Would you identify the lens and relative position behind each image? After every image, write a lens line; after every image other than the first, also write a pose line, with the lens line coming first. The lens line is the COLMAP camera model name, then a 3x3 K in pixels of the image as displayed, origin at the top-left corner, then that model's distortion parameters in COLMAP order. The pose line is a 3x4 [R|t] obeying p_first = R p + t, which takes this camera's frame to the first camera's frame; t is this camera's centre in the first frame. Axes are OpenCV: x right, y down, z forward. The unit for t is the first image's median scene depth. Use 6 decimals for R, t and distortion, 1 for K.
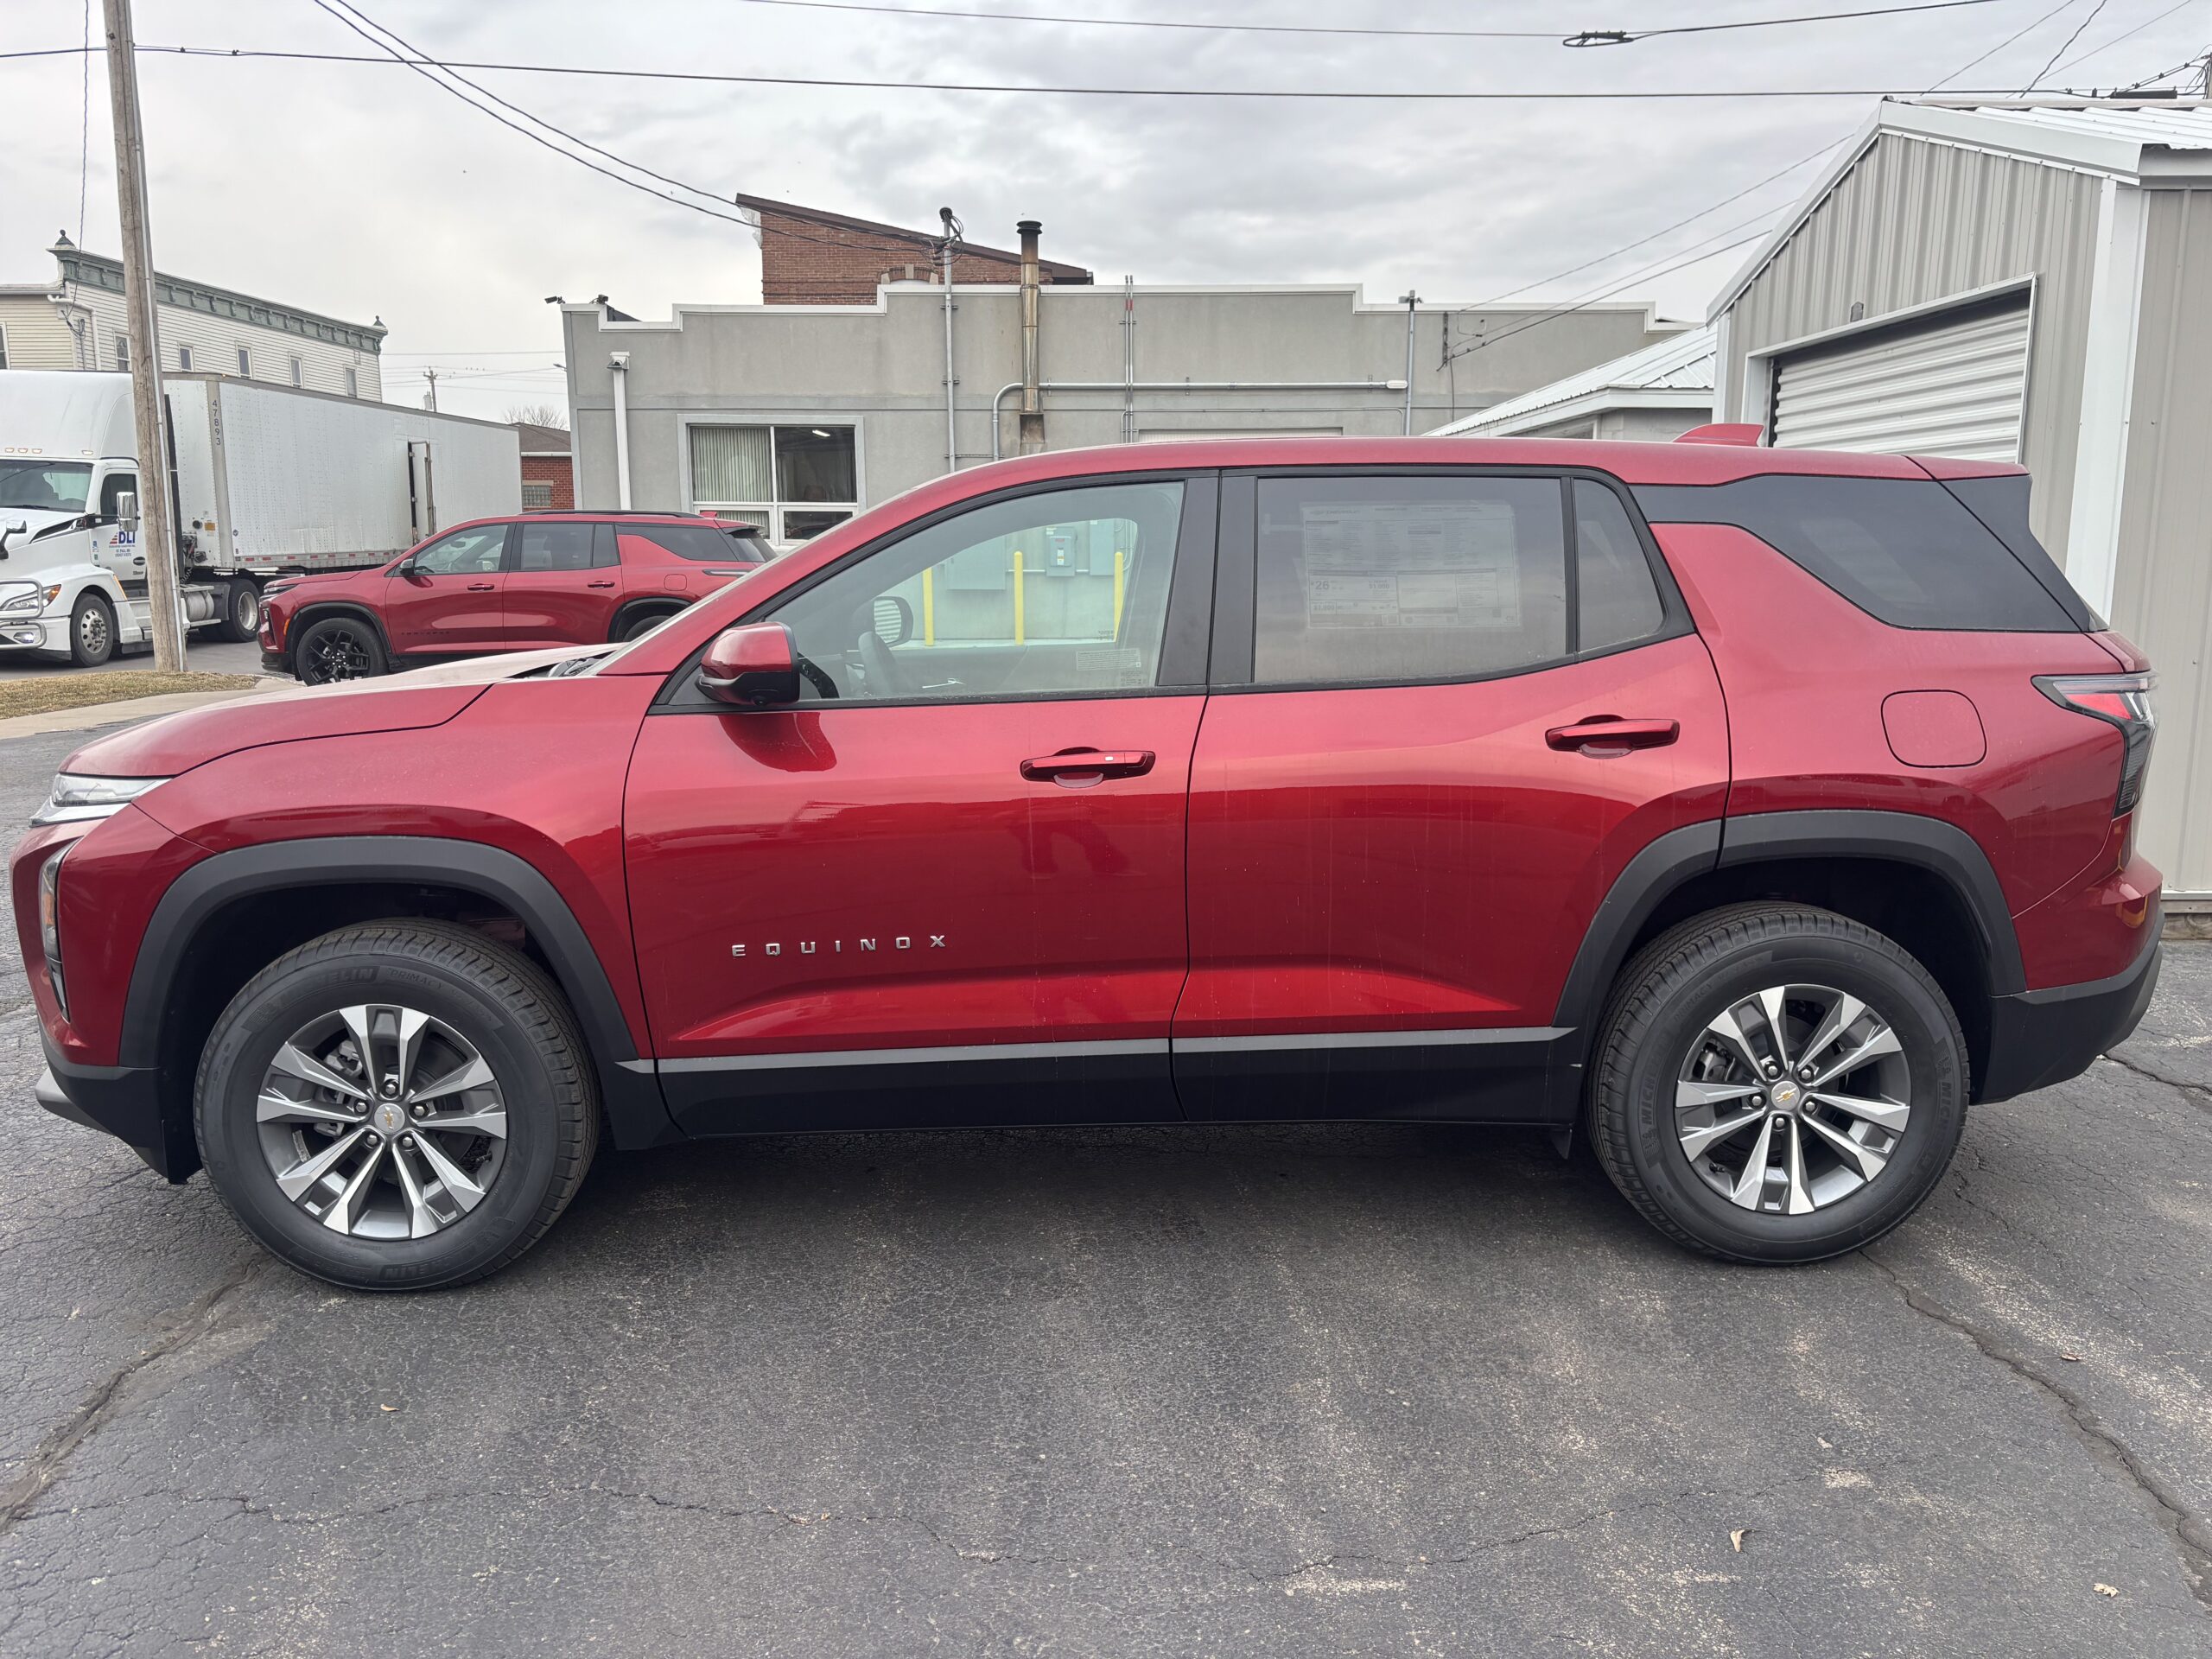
lens RADIAL K [[1684.2, 0, 1109.6], [0, 1684.2, 842.7], [0, 0, 1]] dist [0.017882, 0.000235]
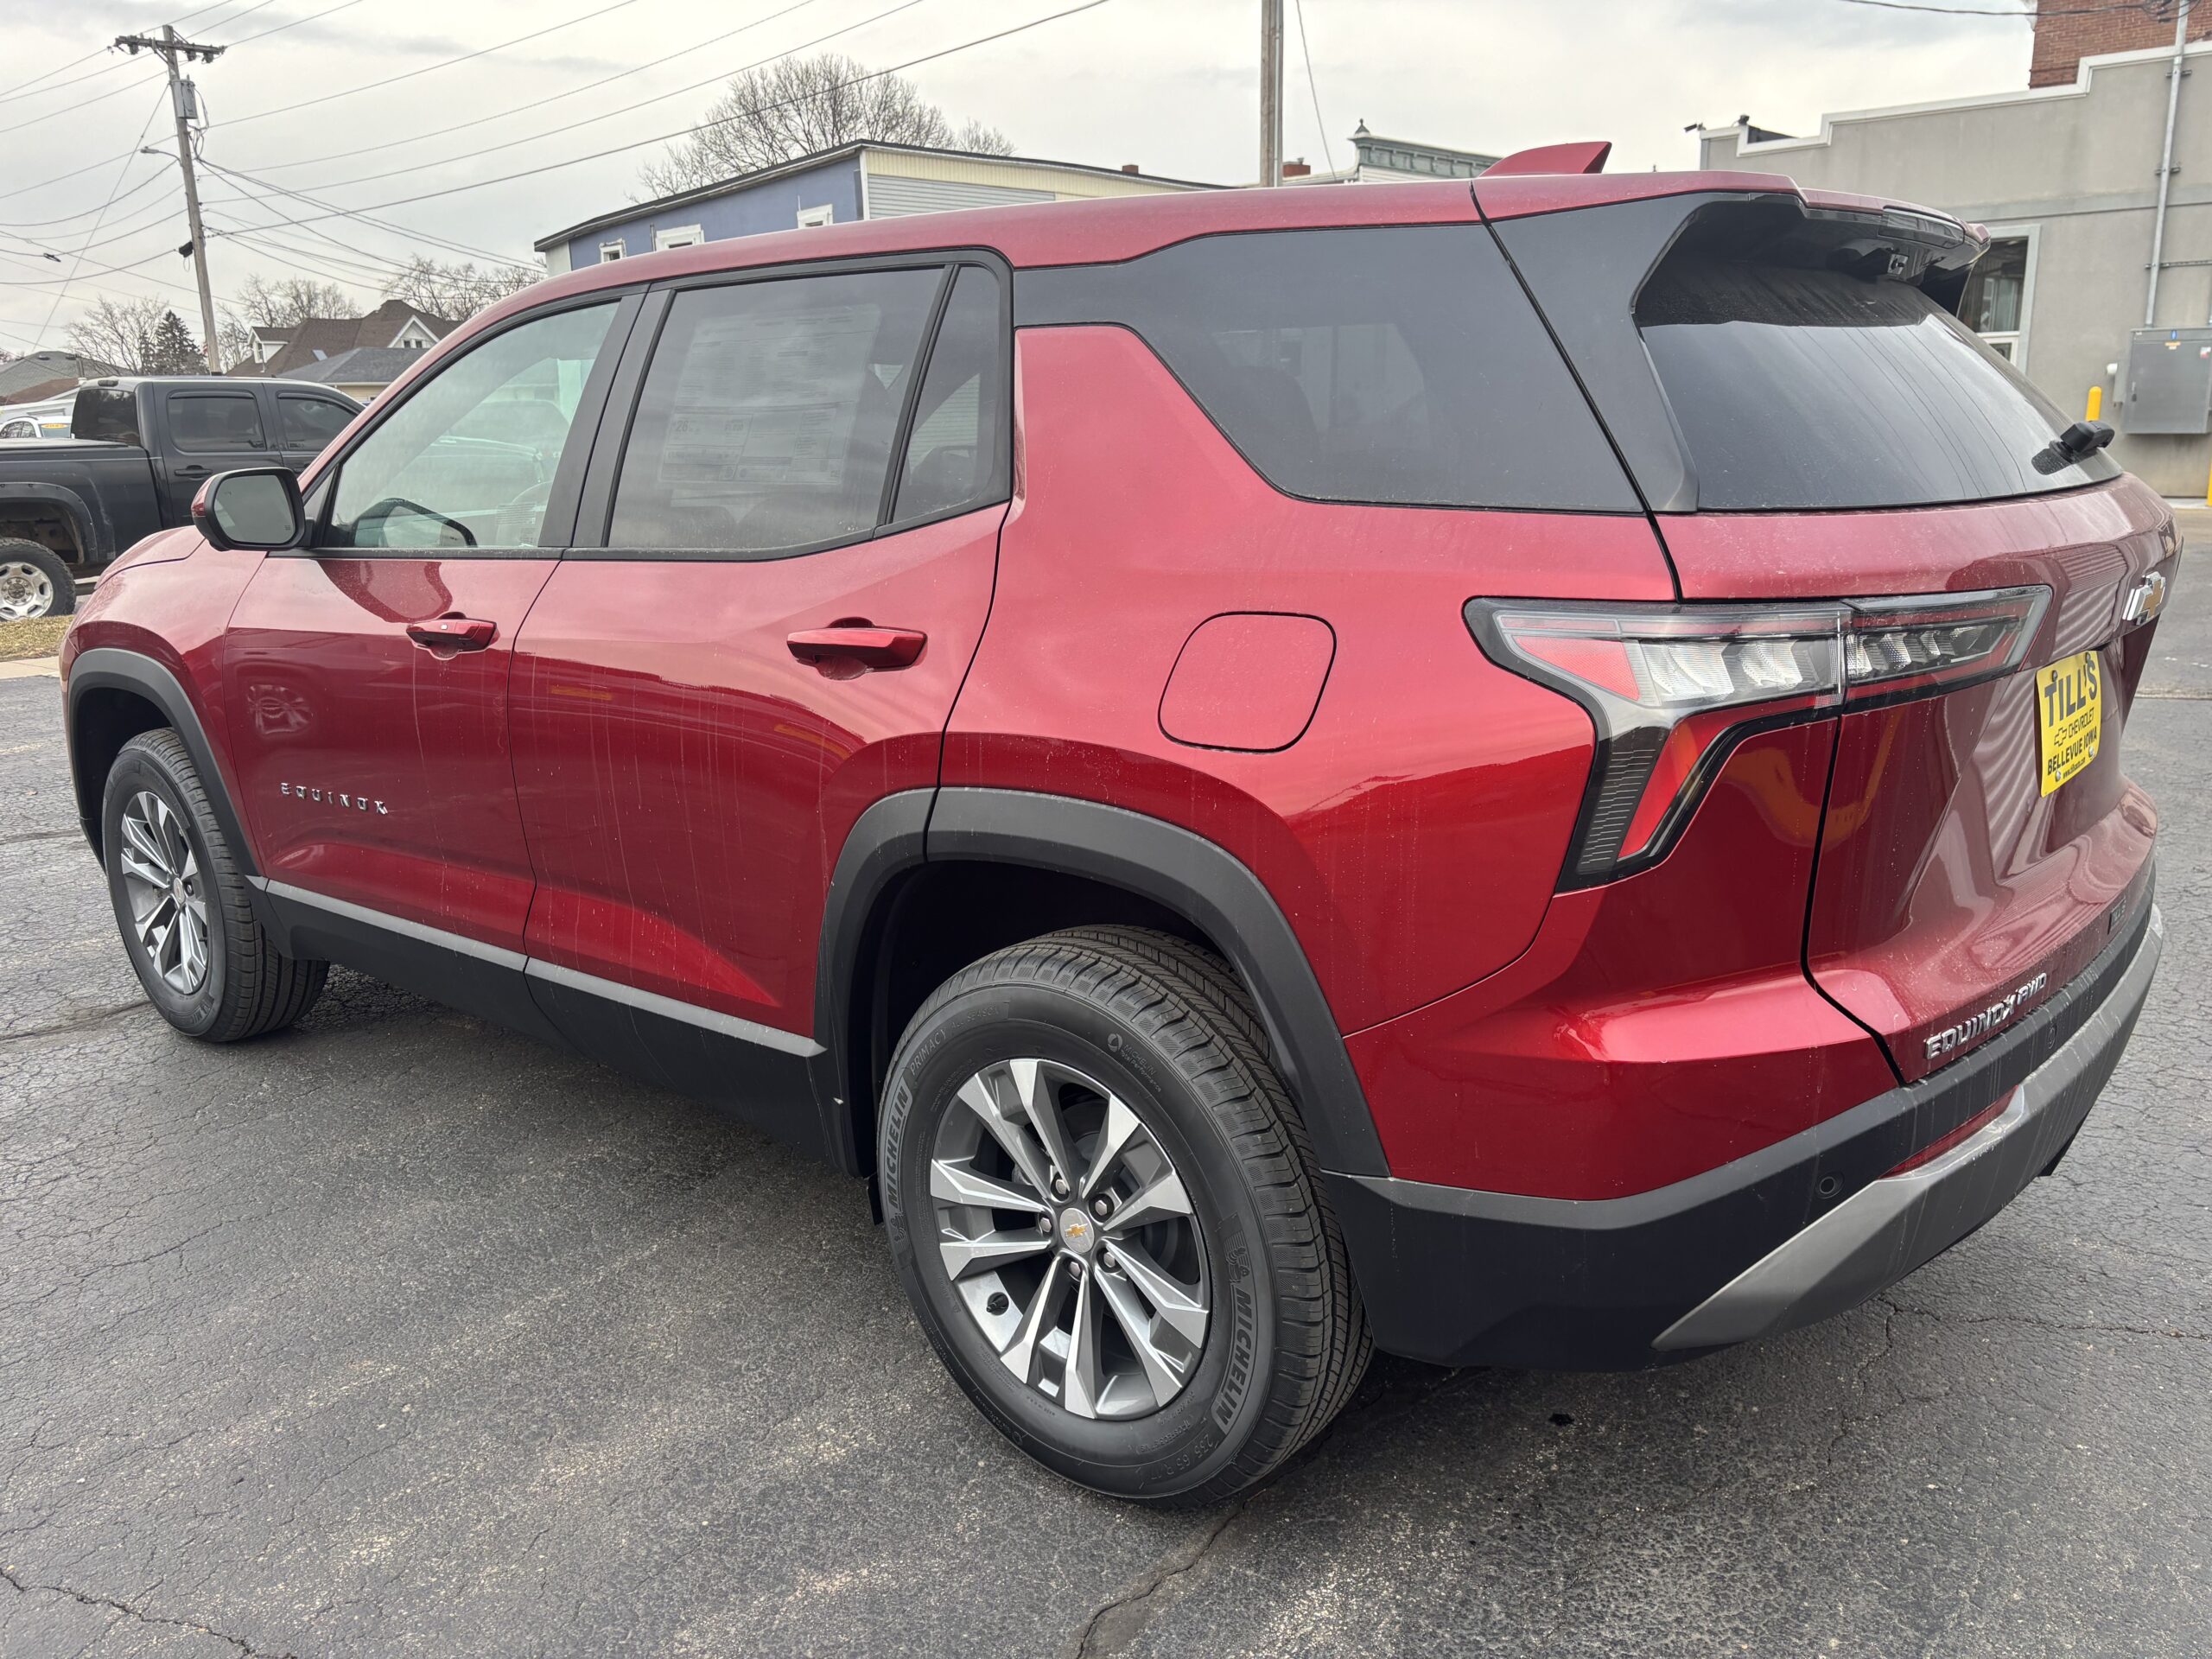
lens RADIAL K [[1678.3, 0, 1100.8], [0, 1678.3, 830.8], [0, 0, 1]] dist [0.037406, -0.043622]
pose [[0.740971, 0.148083, -0.655006, 0.819206], [-0.096196, 0.988731, 0.114710, -0.076222], [0.664611, -0.021988, 0.746866, 0.541247]]
